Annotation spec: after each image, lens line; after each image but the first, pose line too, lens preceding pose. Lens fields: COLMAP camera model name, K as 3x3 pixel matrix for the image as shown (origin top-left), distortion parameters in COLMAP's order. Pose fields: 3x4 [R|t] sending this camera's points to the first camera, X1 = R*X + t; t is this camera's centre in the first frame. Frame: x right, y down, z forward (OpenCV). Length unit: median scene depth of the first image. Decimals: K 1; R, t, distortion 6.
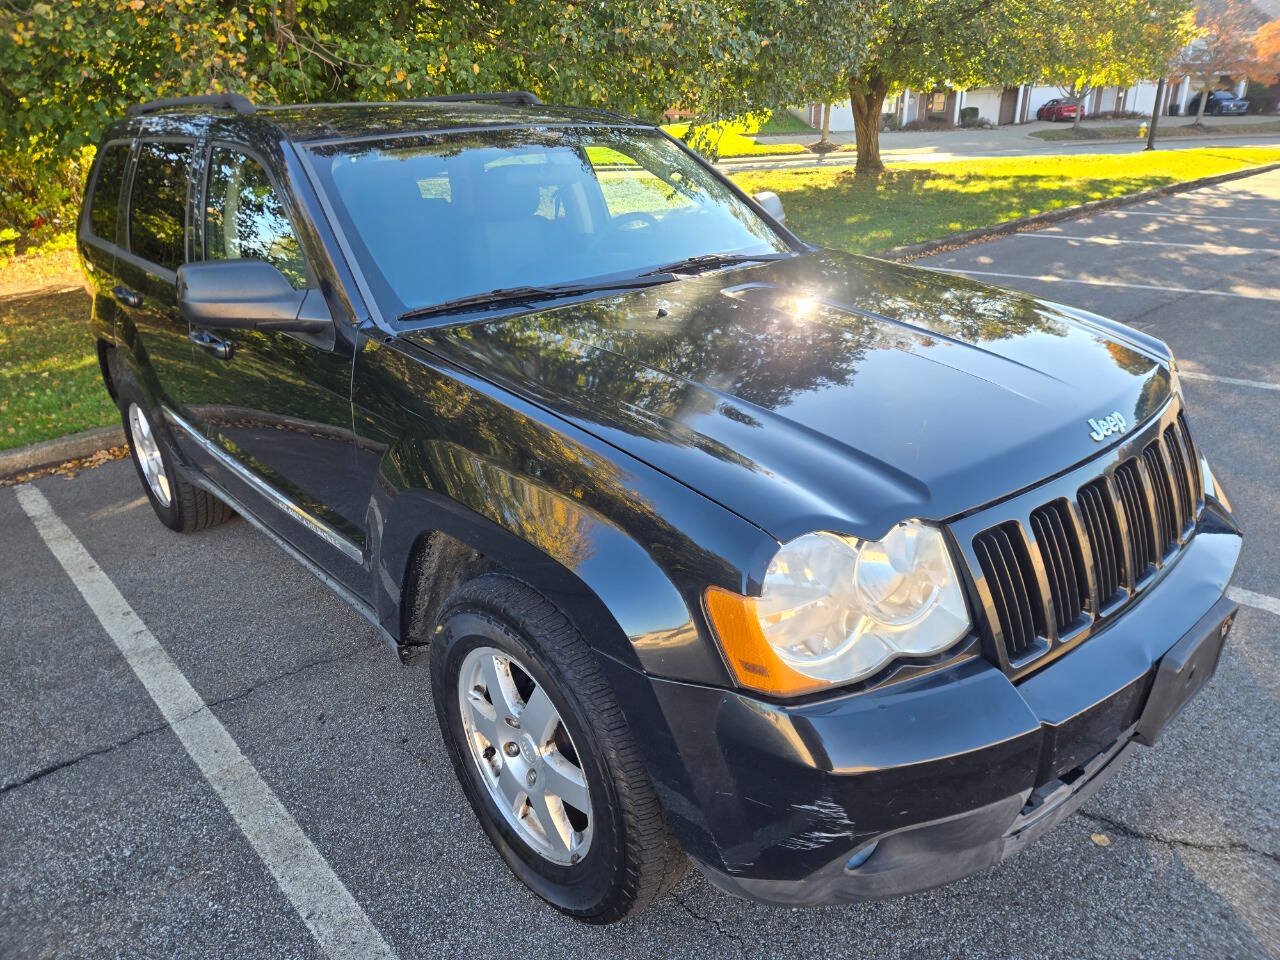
lens RADIAL K [[877.5, 0, 629.1], [0, 877.5, 459.4], [0, 0, 1]] dist [0.069528, -0.057353]
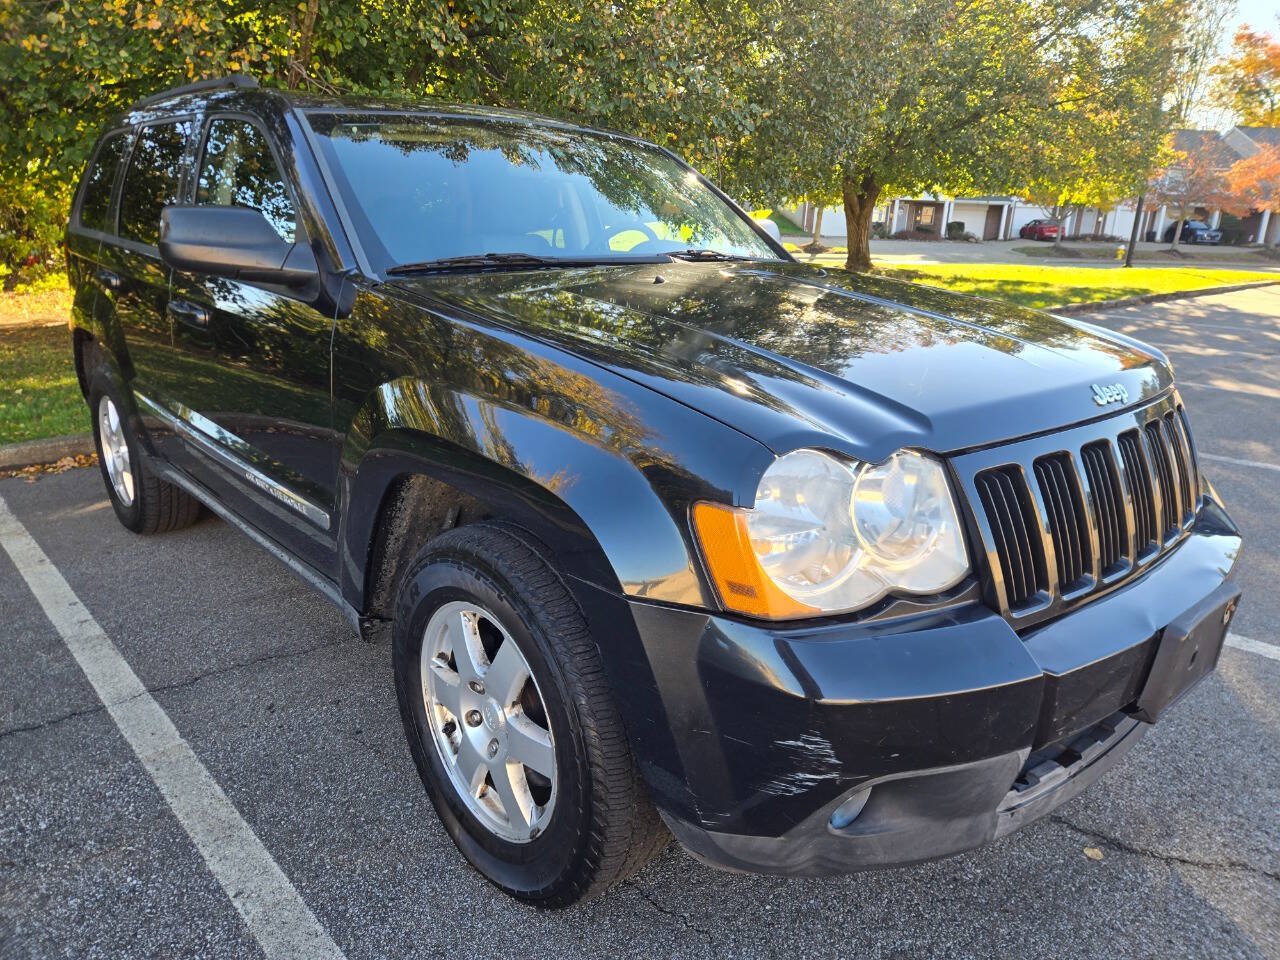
lens RADIAL K [[880.3, 0, 636.5], [0, 880.3, 470.0], [0, 0, 1]] dist [0.067988, -0.056482]
pose [[0.998015, 0.057599, 0.025472, -0.000476], [-0.055217, 0.994764, -0.085992, 0.128063], [-0.030292, 0.084415, 0.995970, 0.039630]]
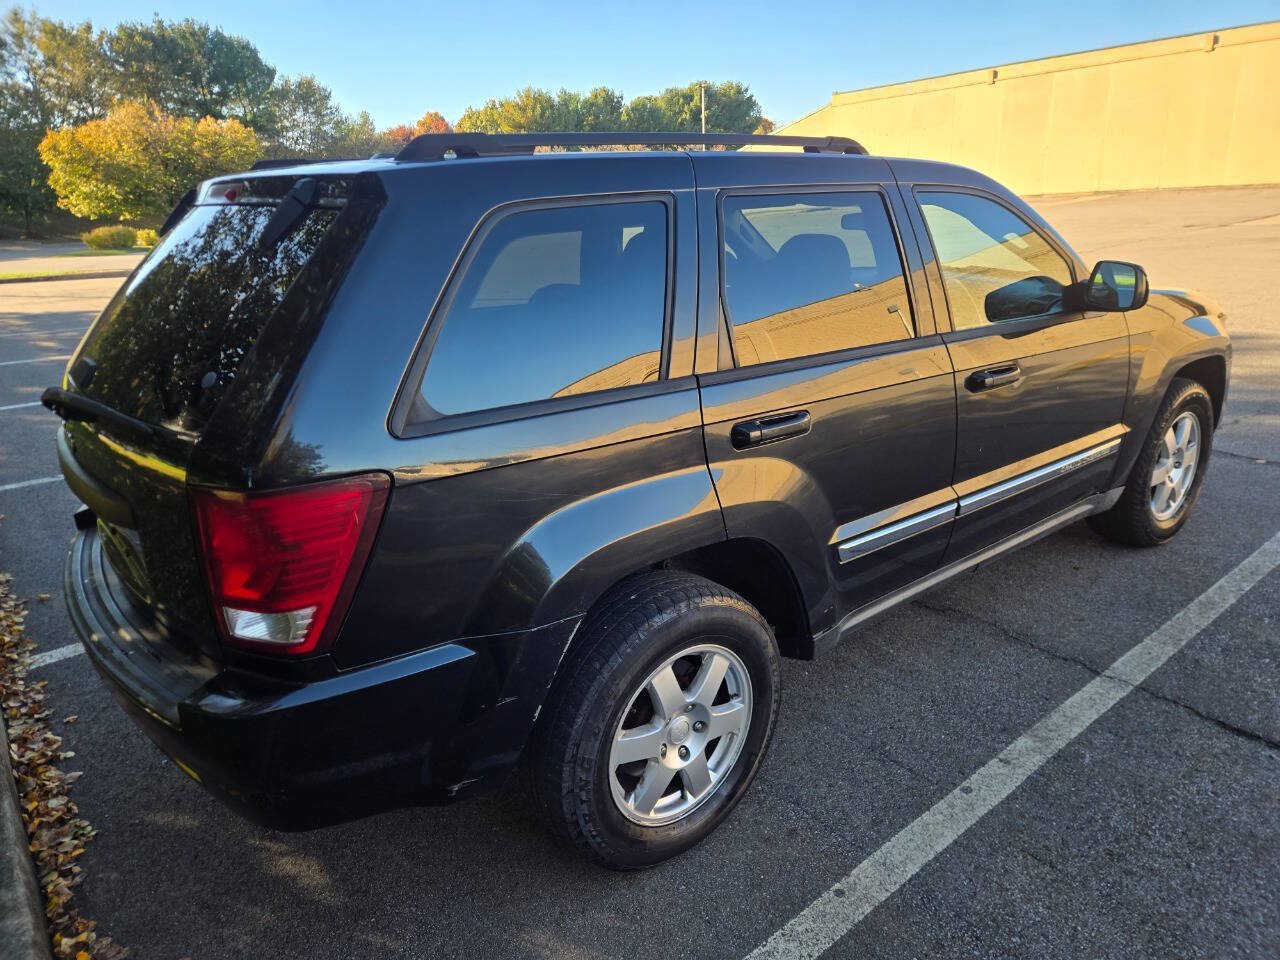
lens RADIAL K [[861.2, 0, 643.2], [0, 861.2, 489.8], [0, 0, 1]] dist [0.053710, -0.050104]
pose [[0.043033, -0.323099, 0.945386, -1.913854], [0.362436, 0.886850, 0.286596, -0.595813], [-0.931015, 0.330309, 0.155266, 1.684027]]
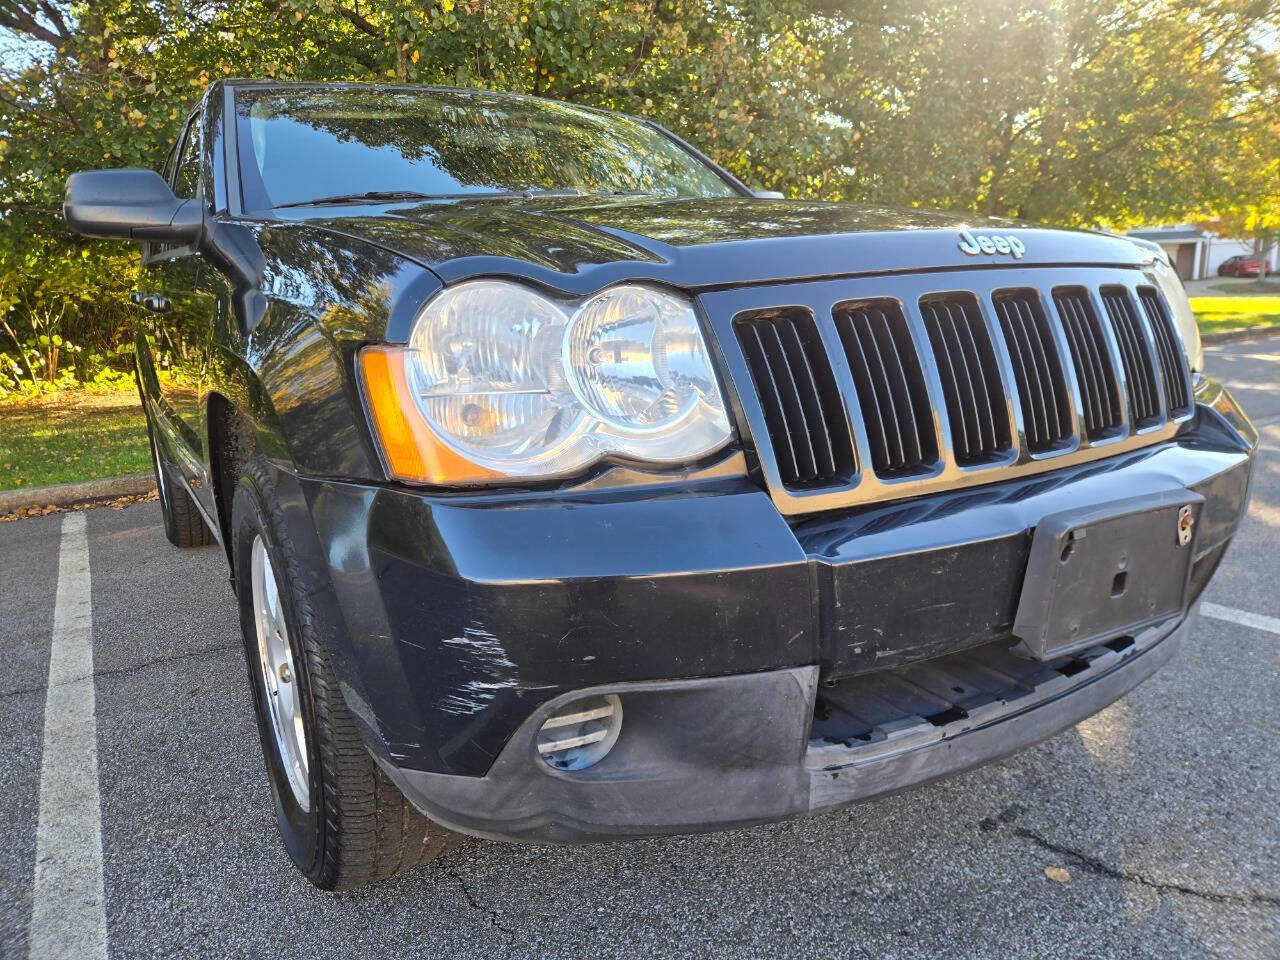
lens RADIAL K [[877.5, 0, 629.1], [0, 877.5, 459.4], [0, 0, 1]] dist [0.069528, -0.057353]
pose [[0.984945, 0.028535, -0.170498, 0.296032], [-0.057105, 0.984622, -0.165099, 0.231381], [0.163165, 0.172350, 0.971428, 0.192928]]
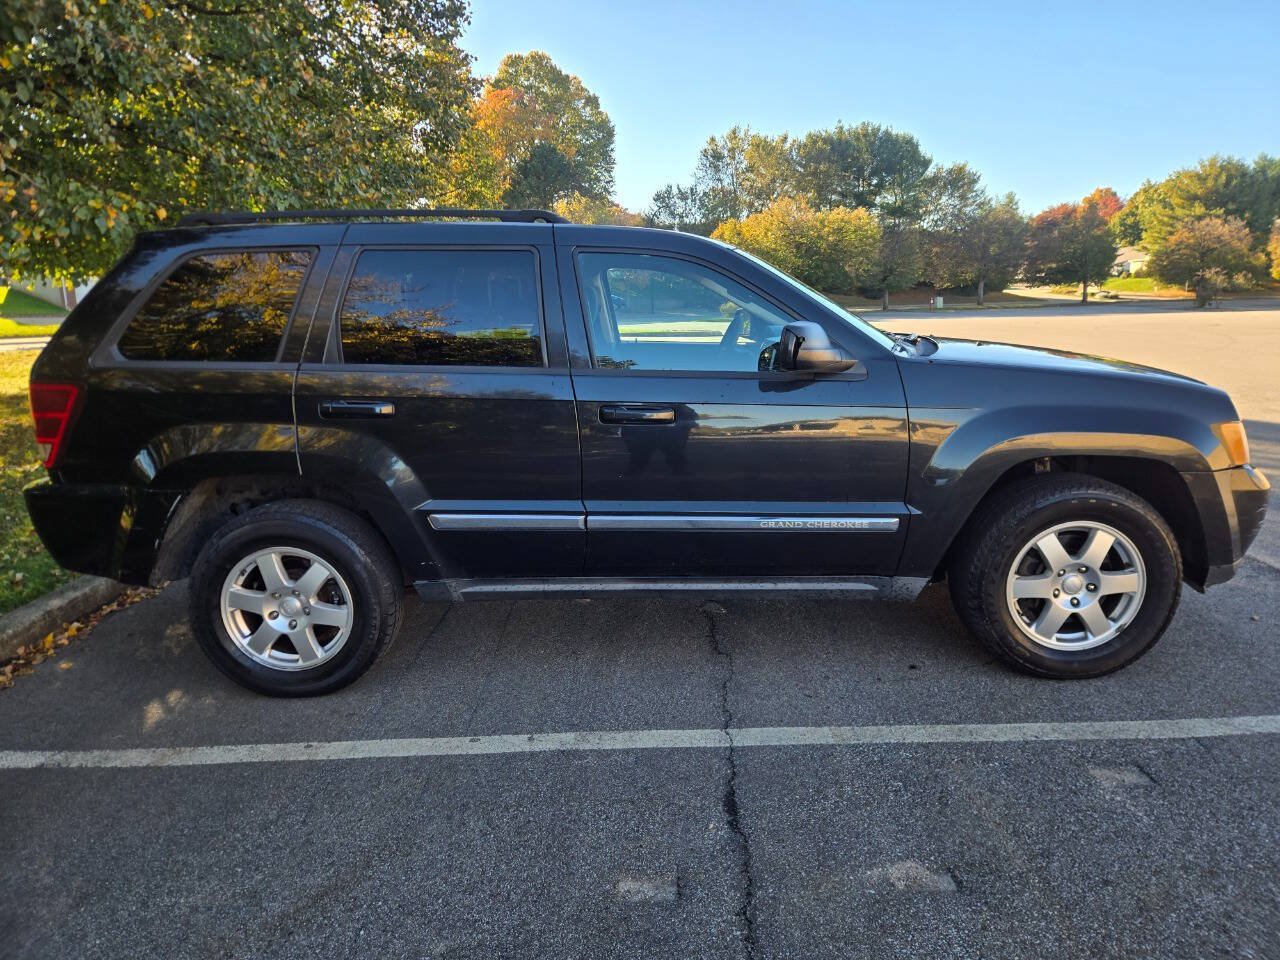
lens RADIAL K [[866.5, 0, 635.9], [0, 866.5, 473.2], [0, 0, 1]] dist [0.054661, -0.056729]
pose [[0.682500, -0.162035, 0.712698, -1.658493], [0.259451, 0.965321, -0.028988, -0.036436], [-0.683285, 0.204695, 0.700872, 0.324057]]
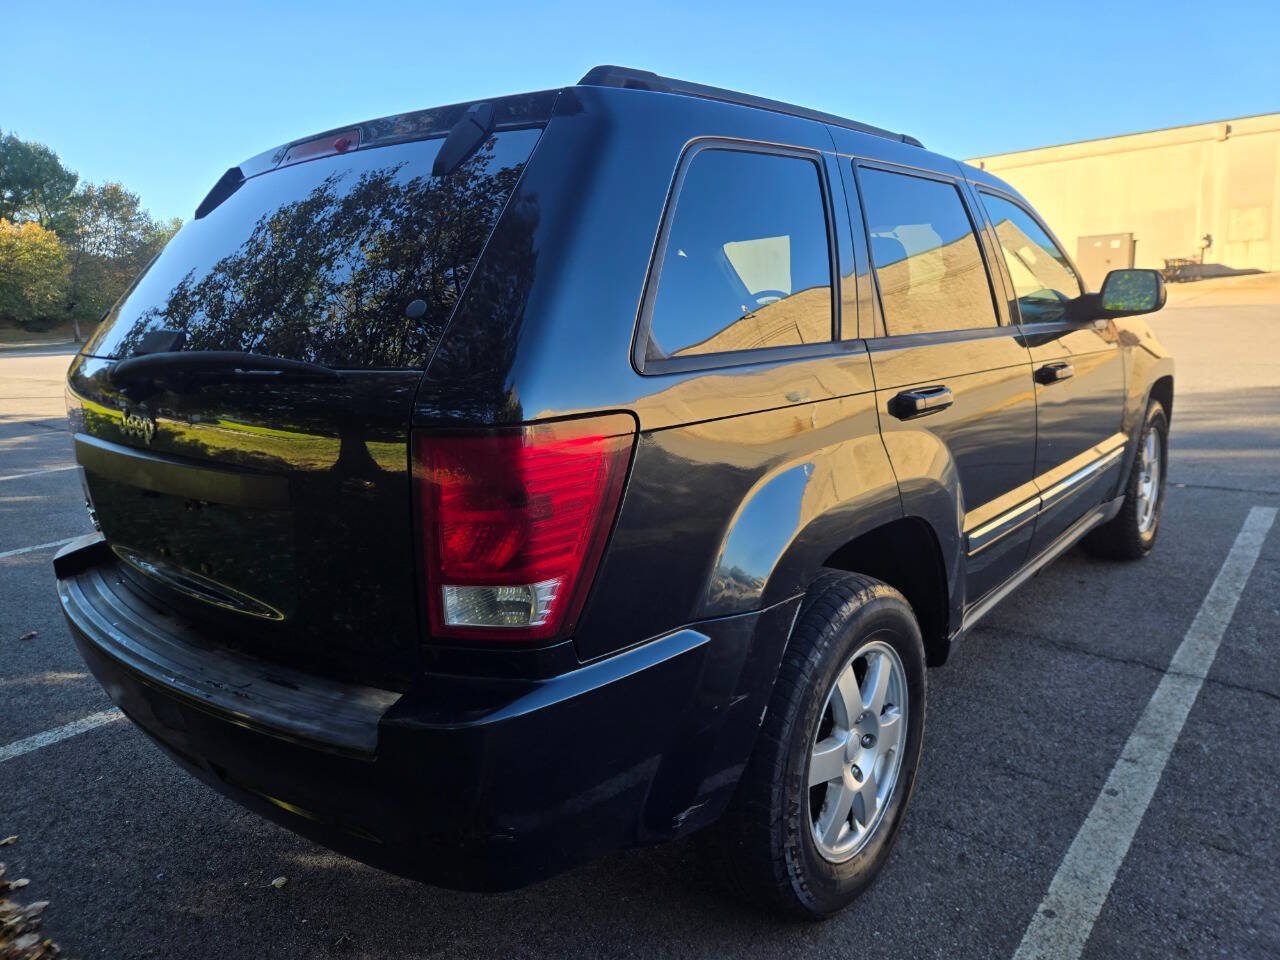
lens RADIAL K [[866.5, 0, 635.9], [0, 866.5, 473.2], [0, 0, 1]] dist [0.054661, -0.056729]
pose [[-0.144112, -0.190809, 0.970991, -1.826123], [0.363790, 0.902305, 0.231304, -0.580060], [-0.920265, 0.386571, -0.060619, 2.065468]]
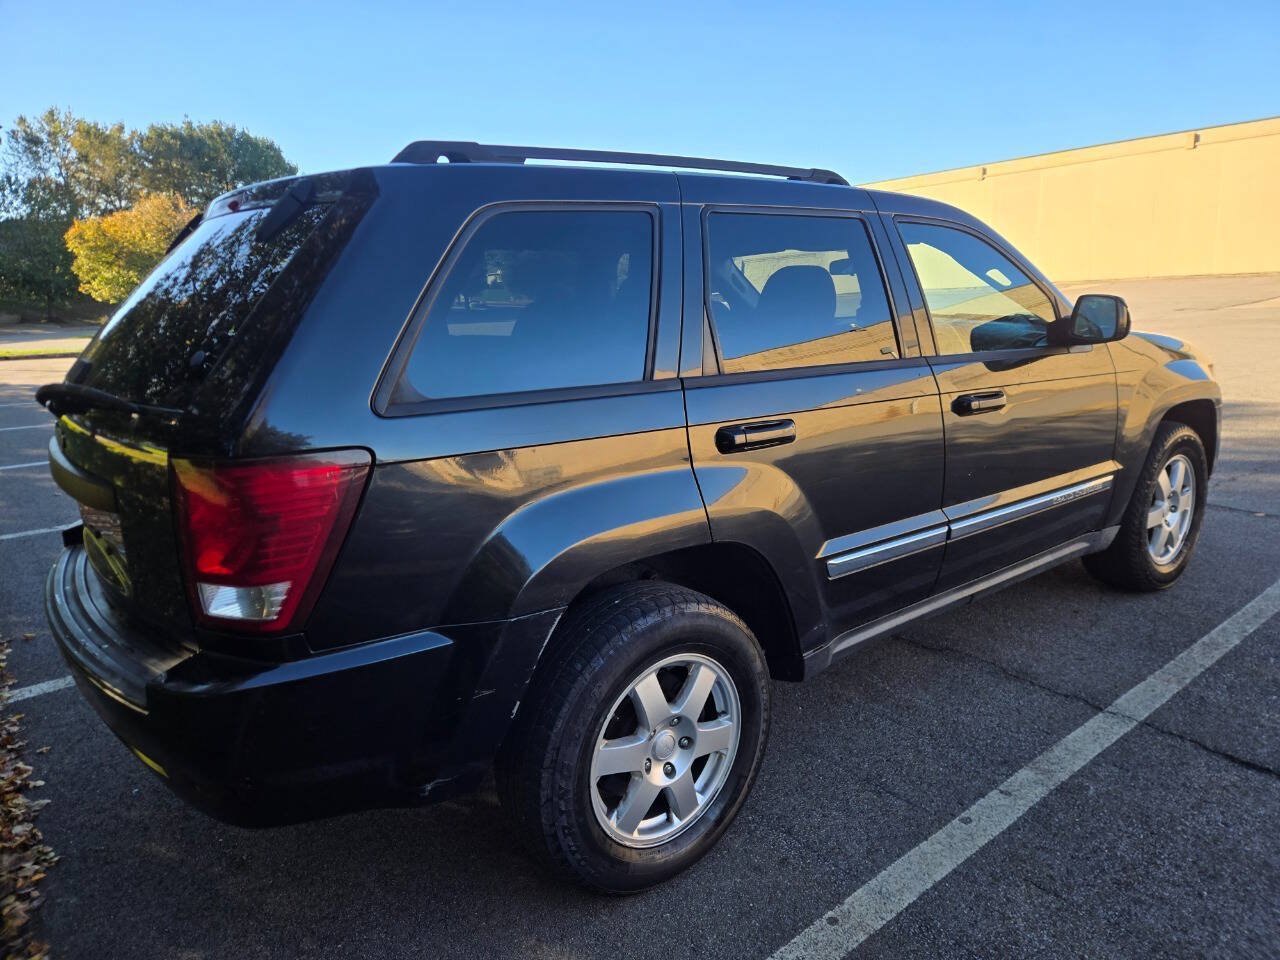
lens RADIAL K [[863.0, 0, 640.0], [0, 863.0, 480.0], [0, 0, 1]] dist [0.052982, -0.048348]
pose [[0.051374, -0.218932, 0.974387, -1.940824], [0.358632, 0.914639, 0.186599, -0.504222], [-0.932064, 0.339860, 0.125505, 1.695753]]
